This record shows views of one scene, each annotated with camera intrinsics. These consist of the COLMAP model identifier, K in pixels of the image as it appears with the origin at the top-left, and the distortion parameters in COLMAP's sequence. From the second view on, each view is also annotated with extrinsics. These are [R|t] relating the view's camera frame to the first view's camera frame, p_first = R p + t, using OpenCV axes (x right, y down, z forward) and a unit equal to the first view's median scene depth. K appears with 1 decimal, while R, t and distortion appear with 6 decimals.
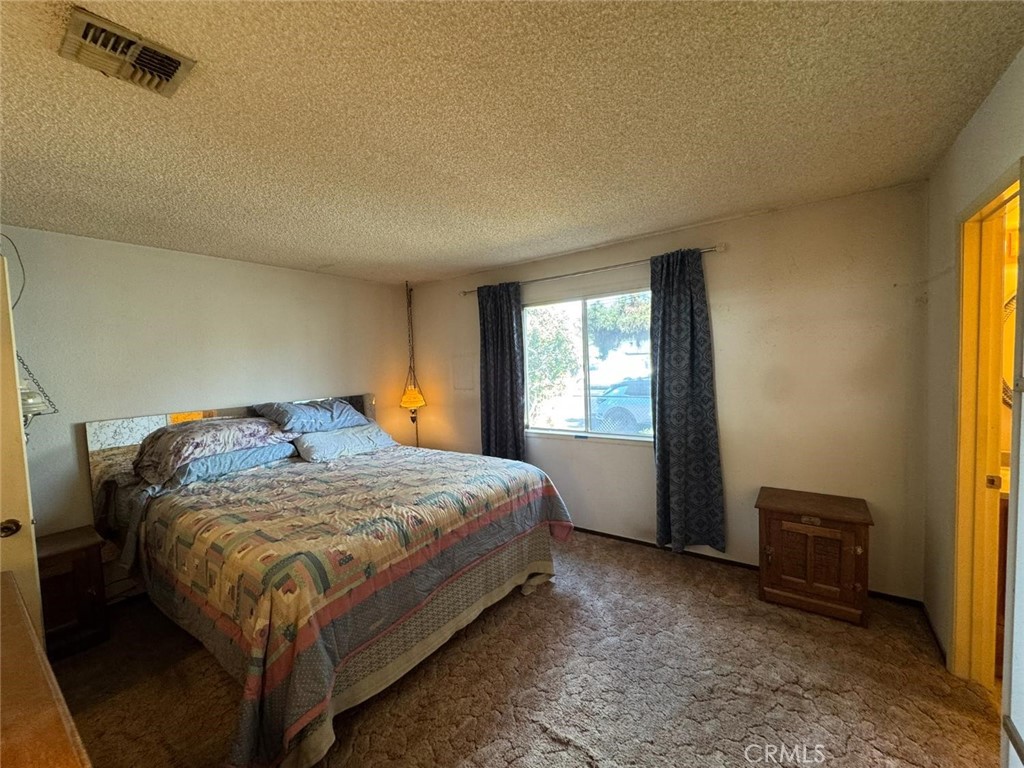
lens RADIAL K [[413.2, 0, 509.8], [0, 413.2, 383.5], [0, 0, 1]] dist [-0.006209, 0.000780]
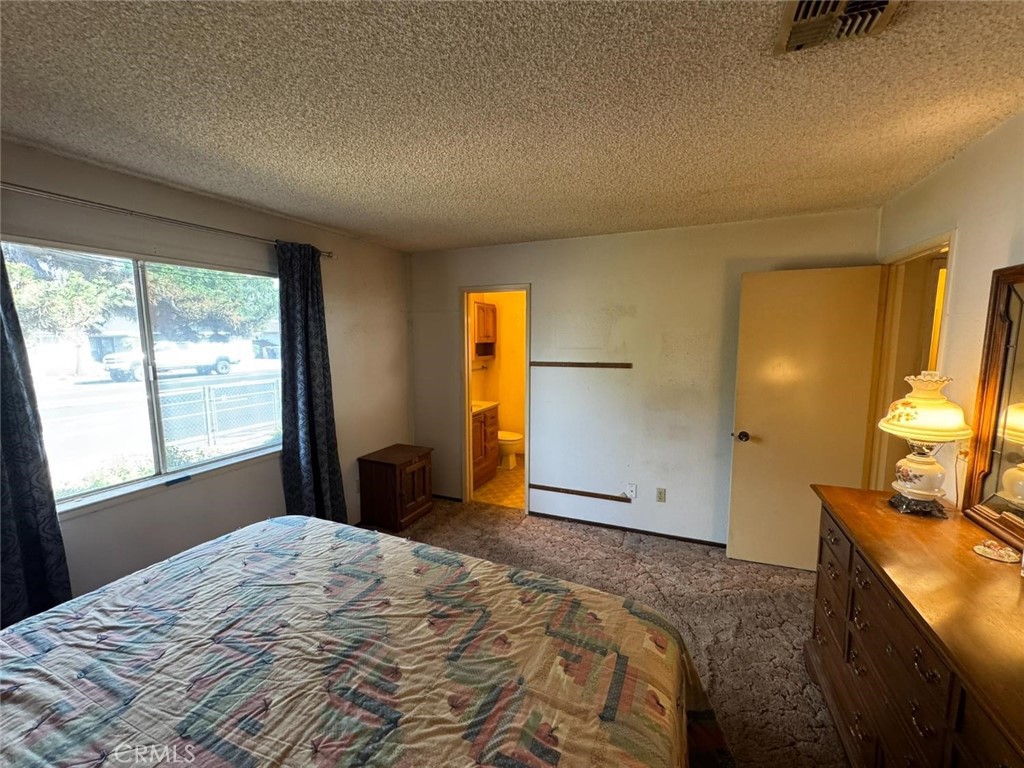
lens RADIAL K [[413.2, 0, 511.9], [0, 413.2, 386.7], [0, 0, 1]] dist [-0.006209, 0.000780]
pose [[-0.212605, -0.076533, 0.974136, -0.764757], [0.063446, 0.993743, 0.091921, -0.057223], [-0.975076, 0.081348, -0.206419, 0.873512]]
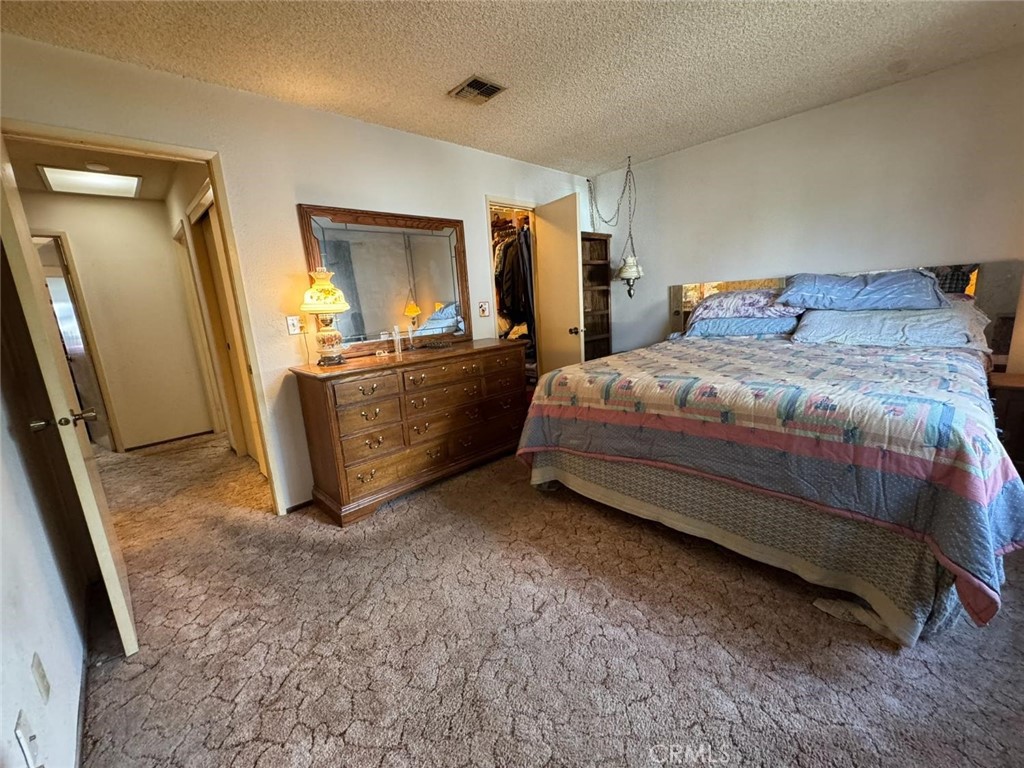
lens RADIAL K [[413.2, 0, 510.0], [0, 413.2, 384.8], [0, 0, 1]] dist [-0.006209, 0.000780]
pose [[-0.171804, 0.250825, -0.952665, 0.626882], [0.025563, 0.967853, 0.250214, 0.054574], [0.984799, 0.018635, -0.172693, 0.706246]]
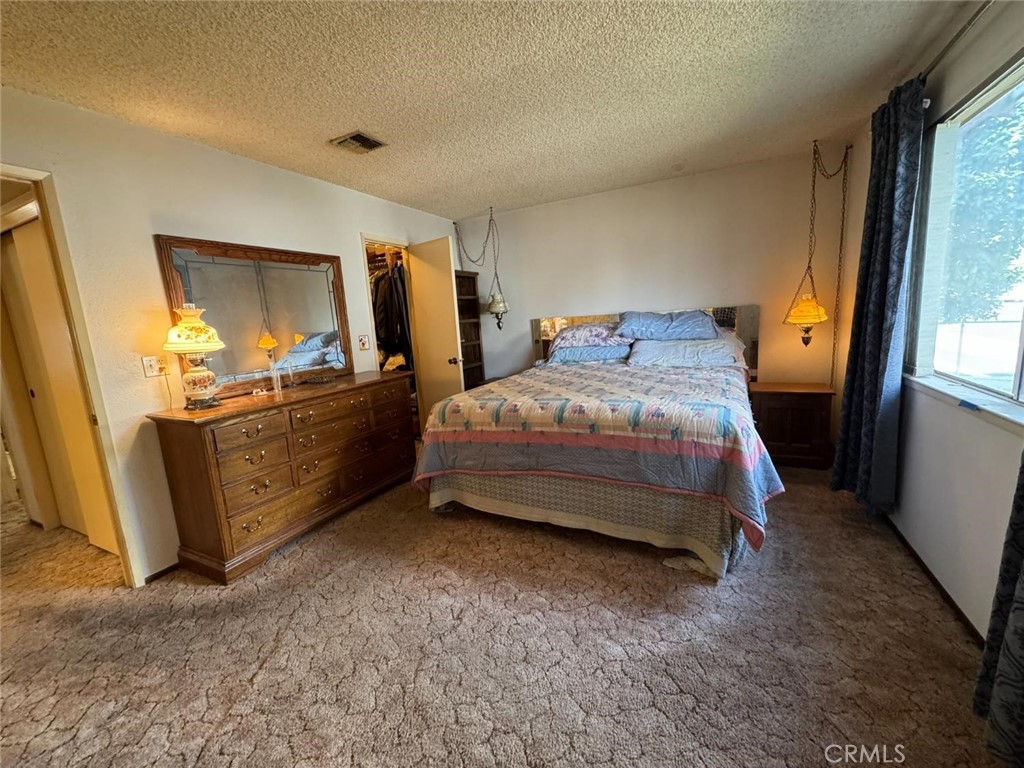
lens RADIAL K [[413.2, 0, 510.0], [0, 413.2, 385.0], [0, 0, 1]] dist [-0.006209, 0.000780]
pose [[0.161701, 0.192673, -0.967848, 0.723365], [0.010930, 0.980345, 0.196987, 0.023476], [0.986779, -0.042432, 0.156417, 0.638208]]
